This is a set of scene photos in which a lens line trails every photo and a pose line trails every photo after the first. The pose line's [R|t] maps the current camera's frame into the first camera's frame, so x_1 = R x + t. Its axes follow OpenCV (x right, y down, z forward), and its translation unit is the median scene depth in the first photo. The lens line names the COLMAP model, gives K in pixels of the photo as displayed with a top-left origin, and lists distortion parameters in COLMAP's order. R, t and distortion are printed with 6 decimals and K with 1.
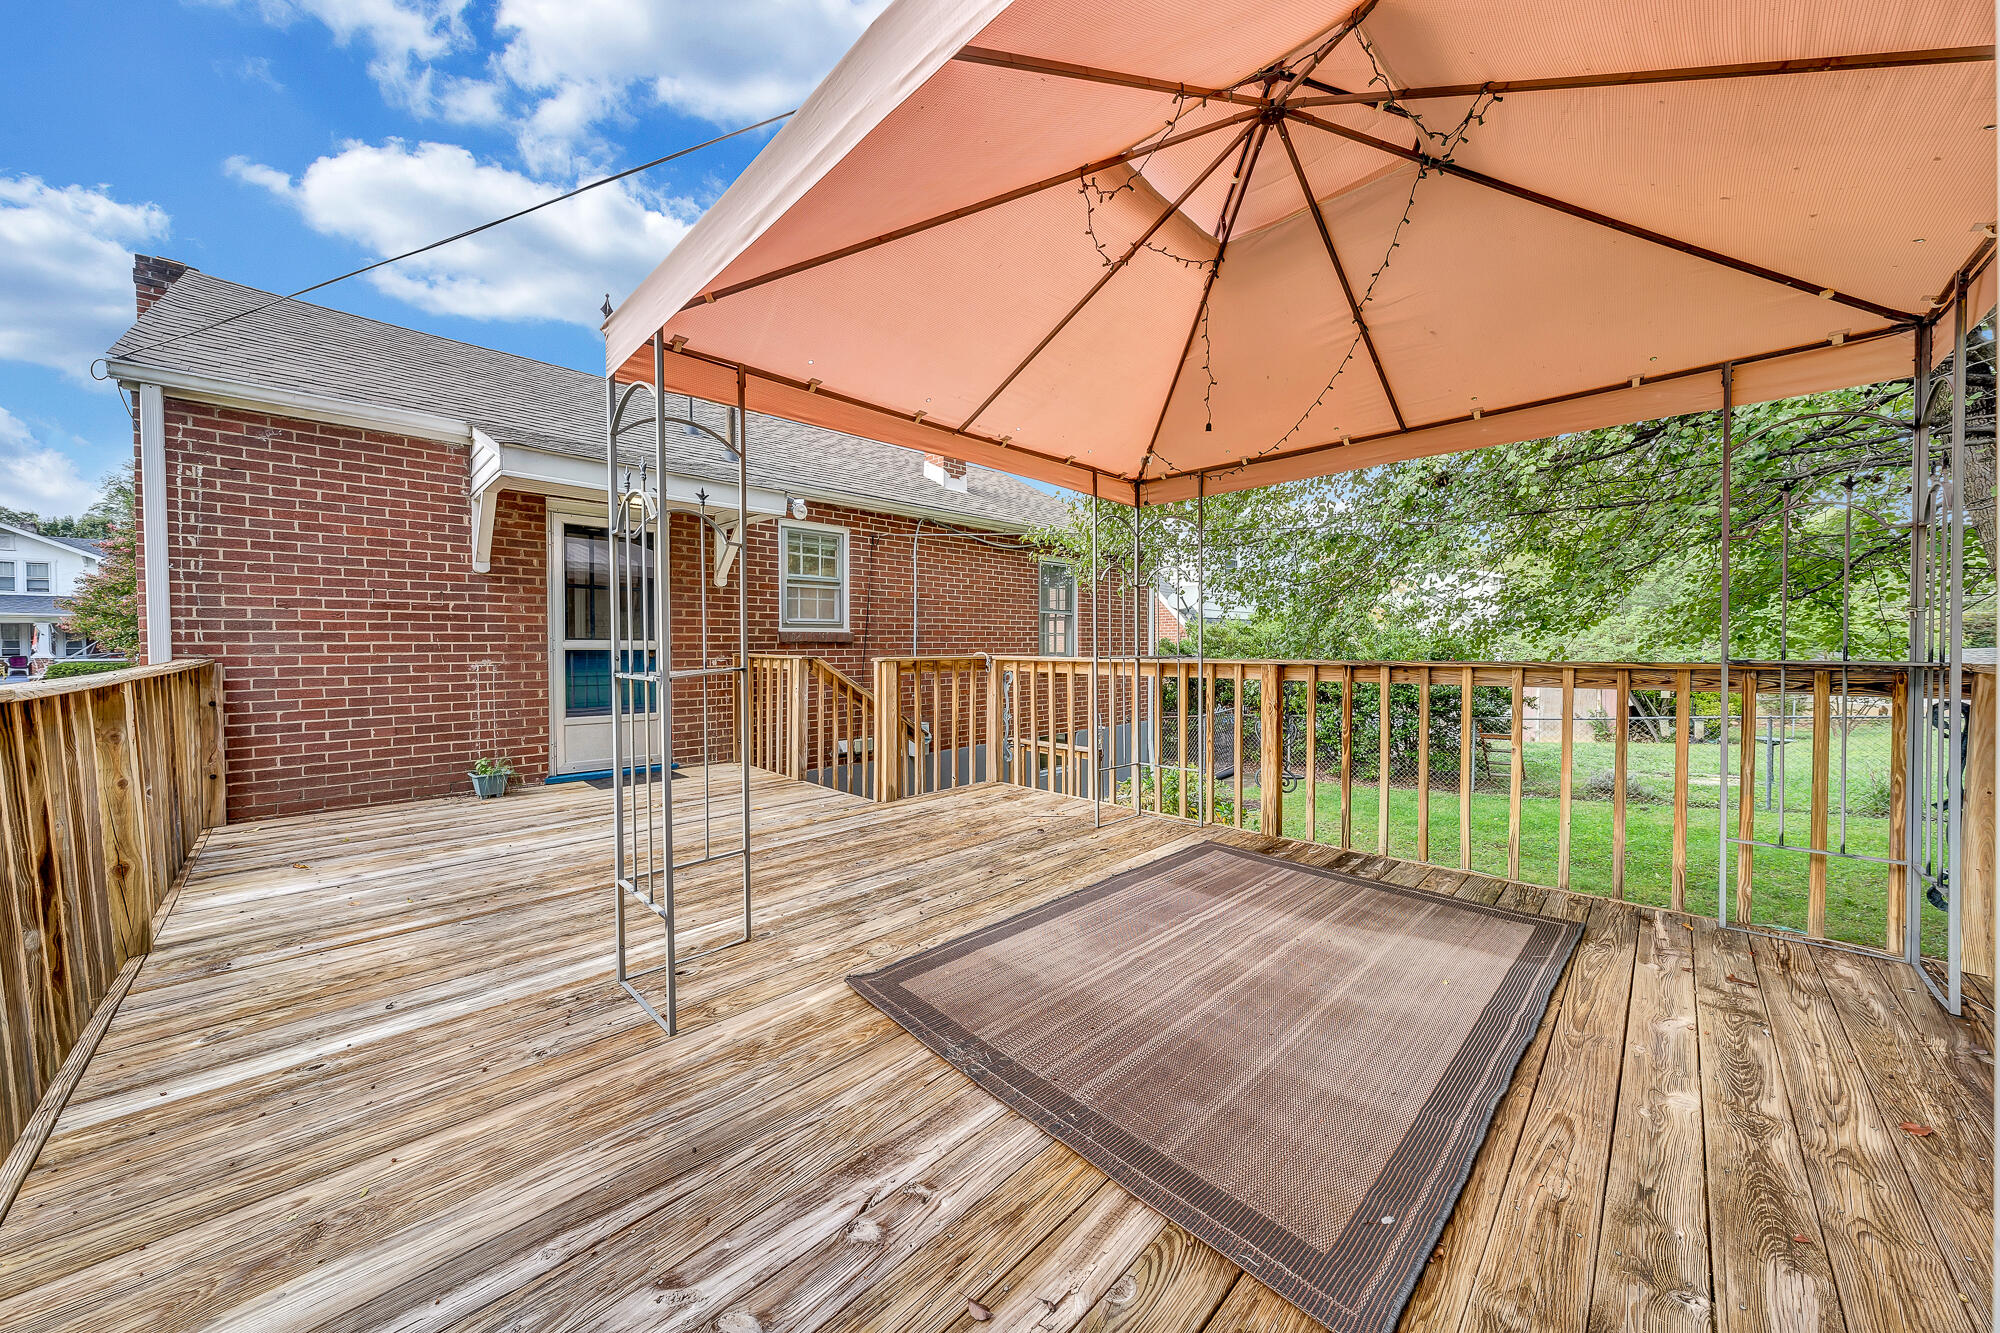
lens RADIAL K [[690.7, 0, 1016.7], [0, 690.7, 657.4], [0, 0, 1]] dist [-0.005973, 0.000897]
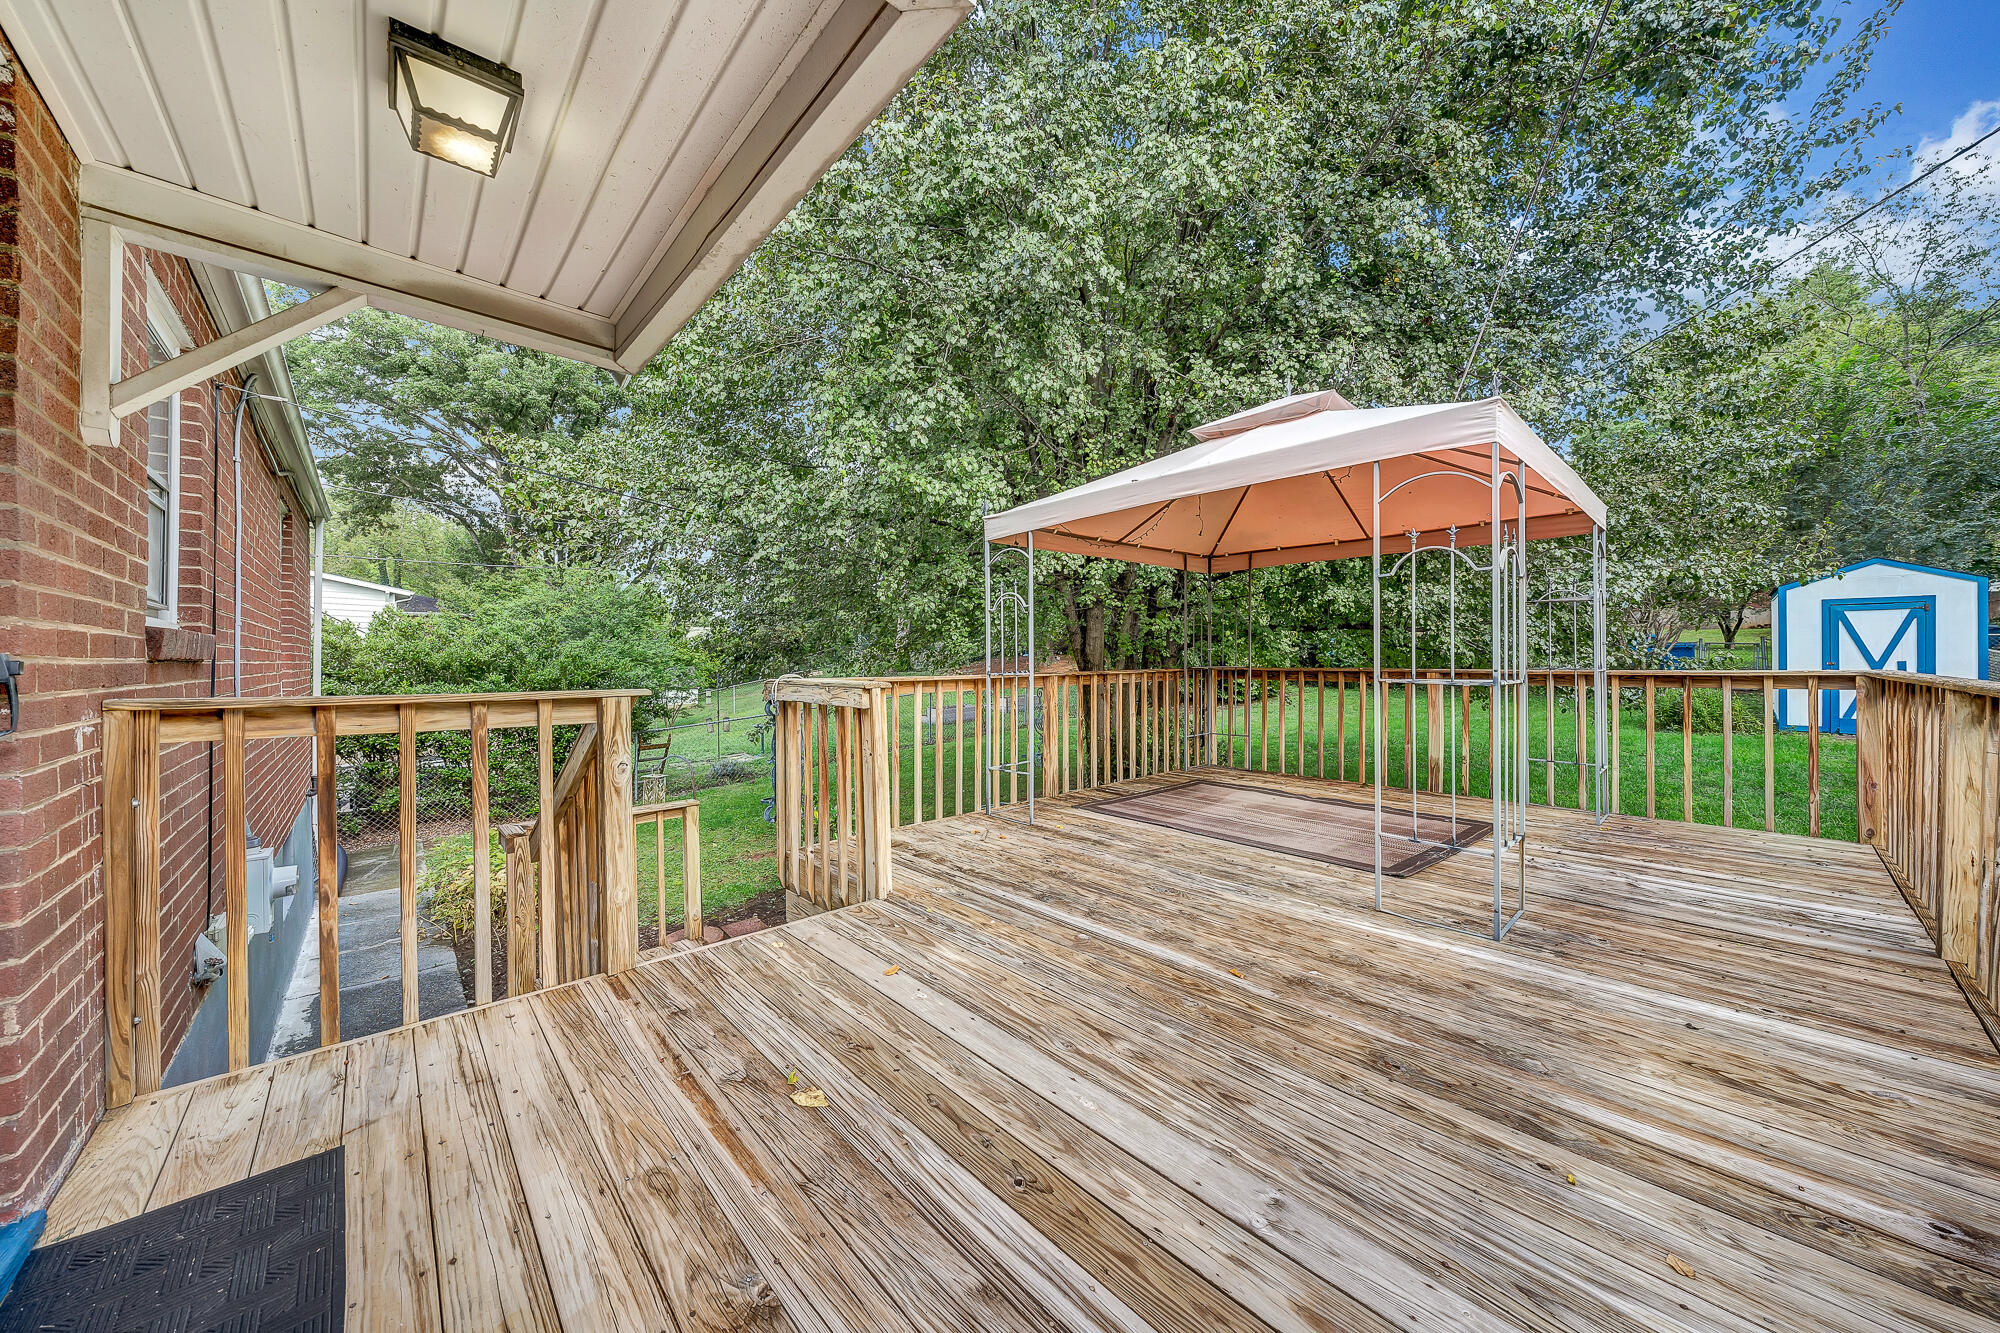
lens RADIAL K [[690.7, 0, 1007.7], [0, 690.7, 661.1], [0, 0, 1]] dist [-0.005973, 0.000897]
pose [[0.055513, -0.004190, 0.998449, -1.485514], [0.027744, 0.999612, 0.002652, -0.029420], [-0.998072, 0.027553, 0.055608, 1.456328]]
